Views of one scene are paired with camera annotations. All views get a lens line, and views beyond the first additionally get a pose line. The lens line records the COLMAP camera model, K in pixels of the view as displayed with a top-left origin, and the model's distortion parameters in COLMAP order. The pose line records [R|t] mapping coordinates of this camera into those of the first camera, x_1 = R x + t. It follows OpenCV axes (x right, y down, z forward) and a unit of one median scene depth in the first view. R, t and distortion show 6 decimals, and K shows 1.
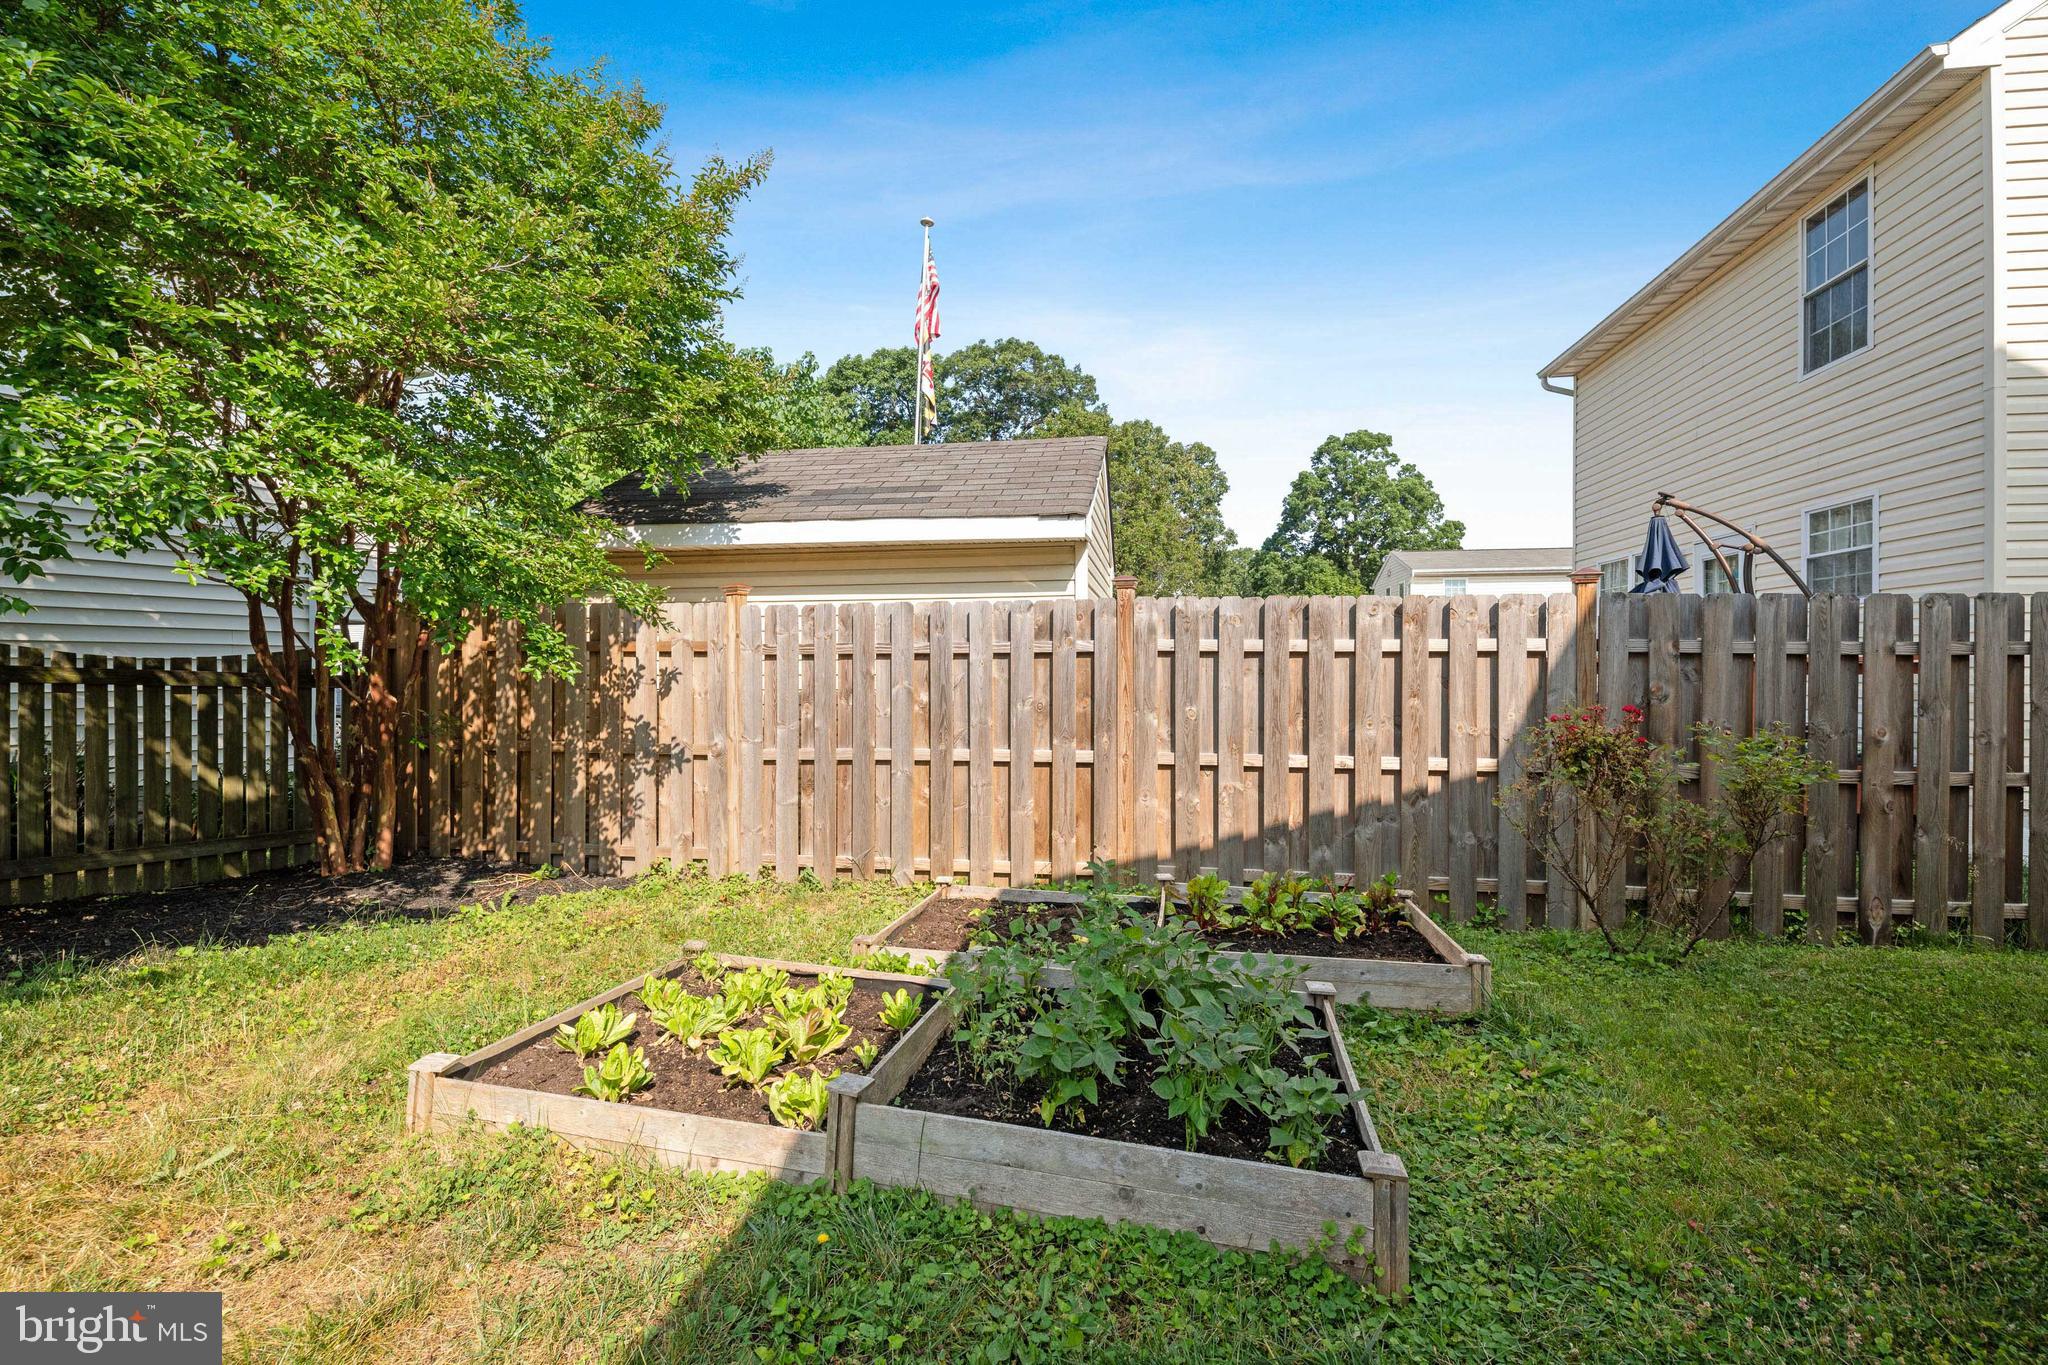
lens RADIAL K [[885.0, 0, 1025.4], [0, 885.0, 671.6], [0, 0, 1]] dist [-0.012517, -0.000309]
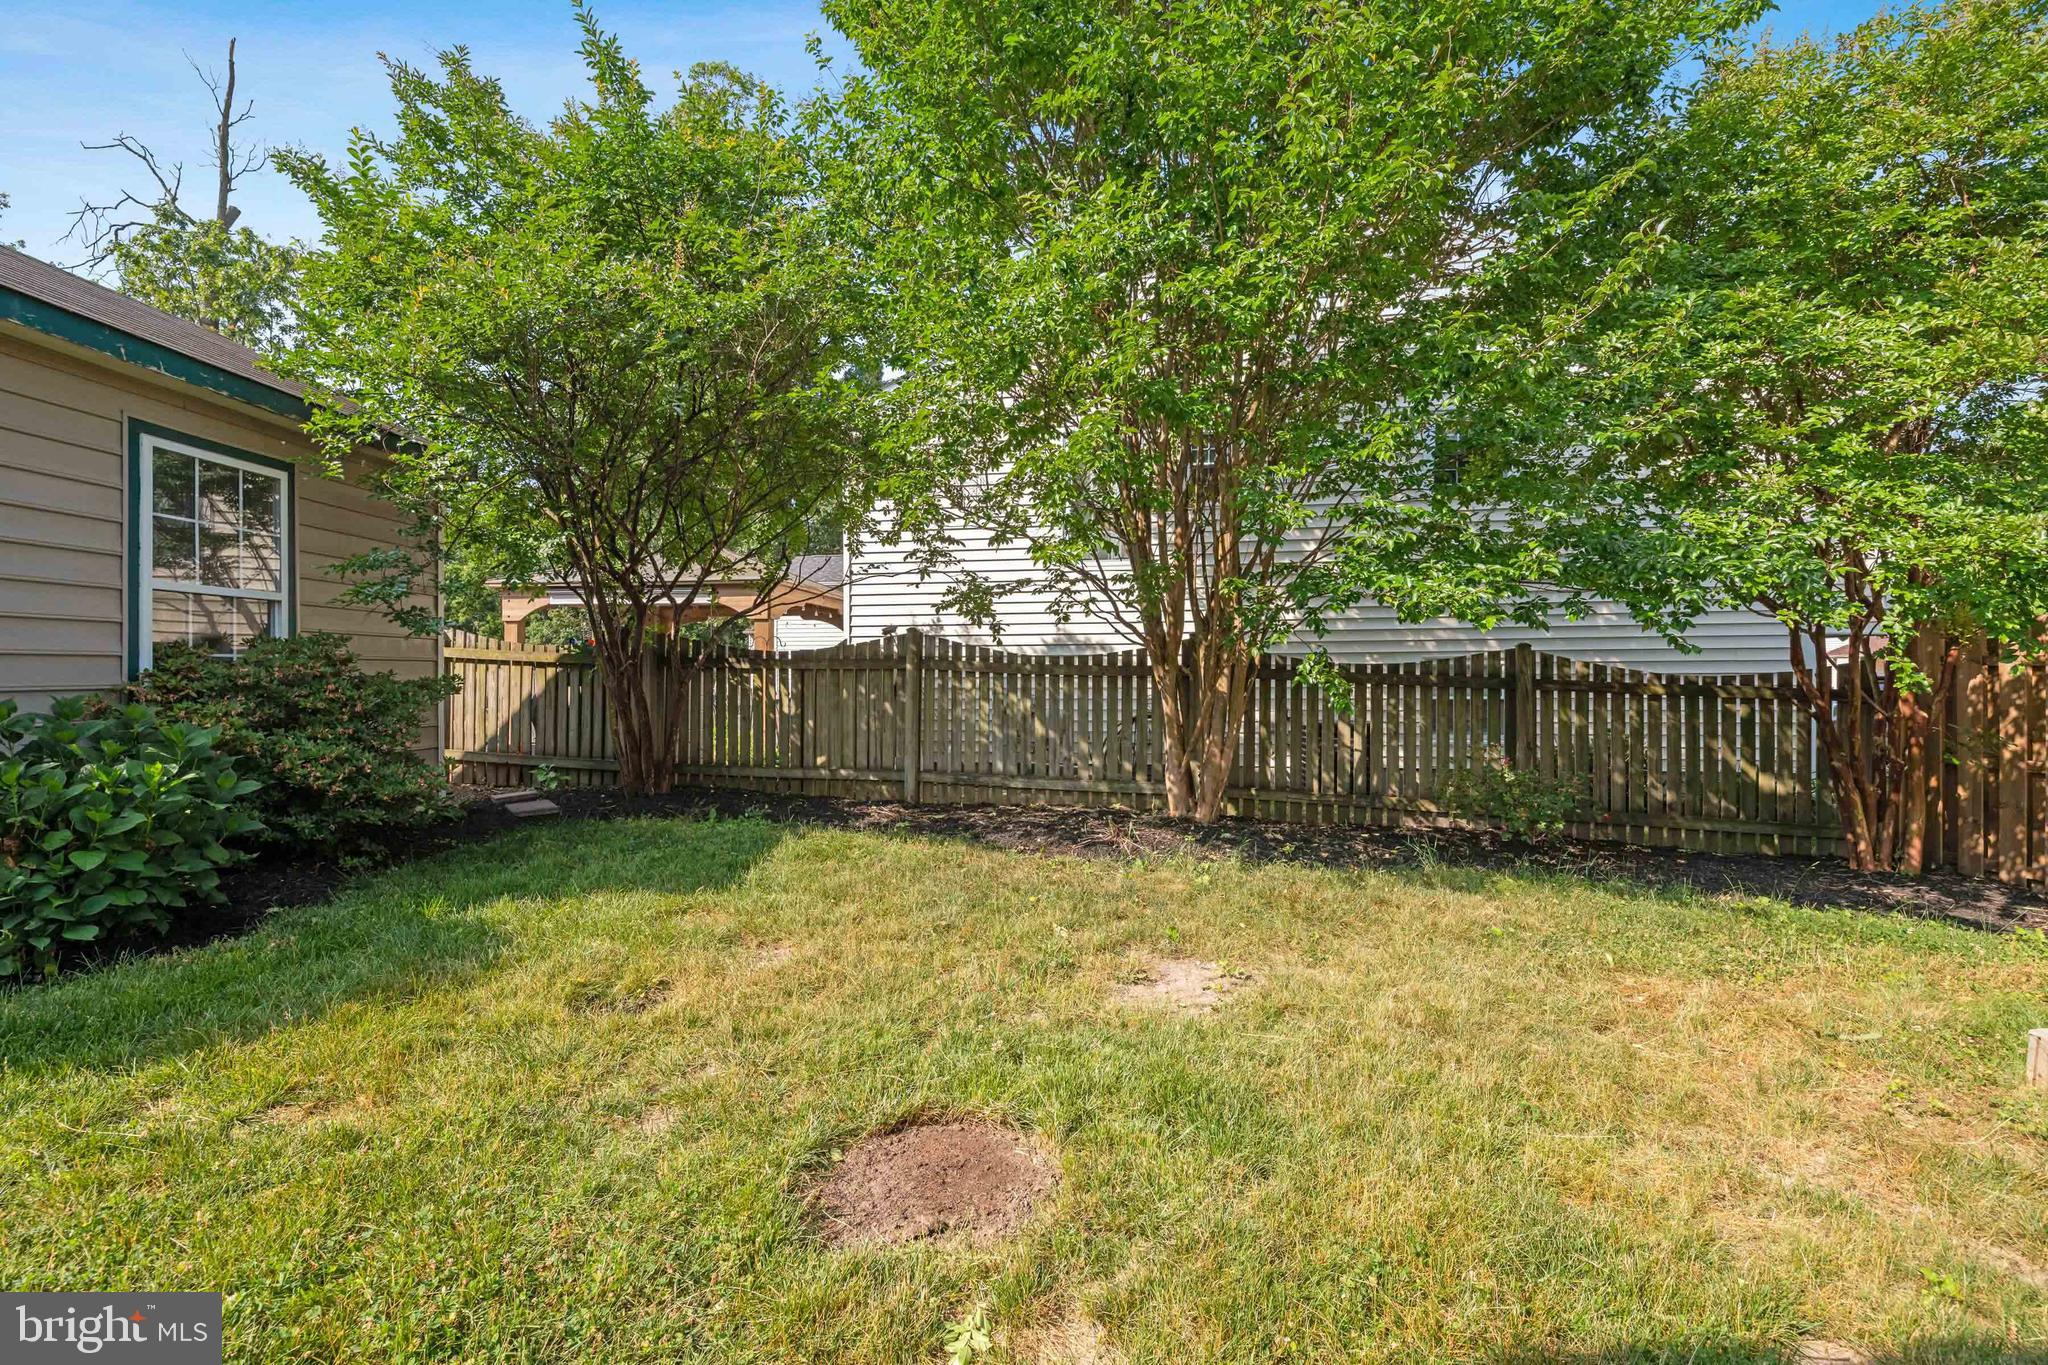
lens RADIAL K [[885.0, 0, 1025.4], [0, 885.0, 671.6], [0, 0, 1]] dist [-0.012517, -0.000309]
pose [[0.207896, -0.005741, -0.978134, 0.079078], [0.000639, 0.999983, -0.005733, -0.014589], [0.978151, 0.000567, 0.207896, -0.274015]]
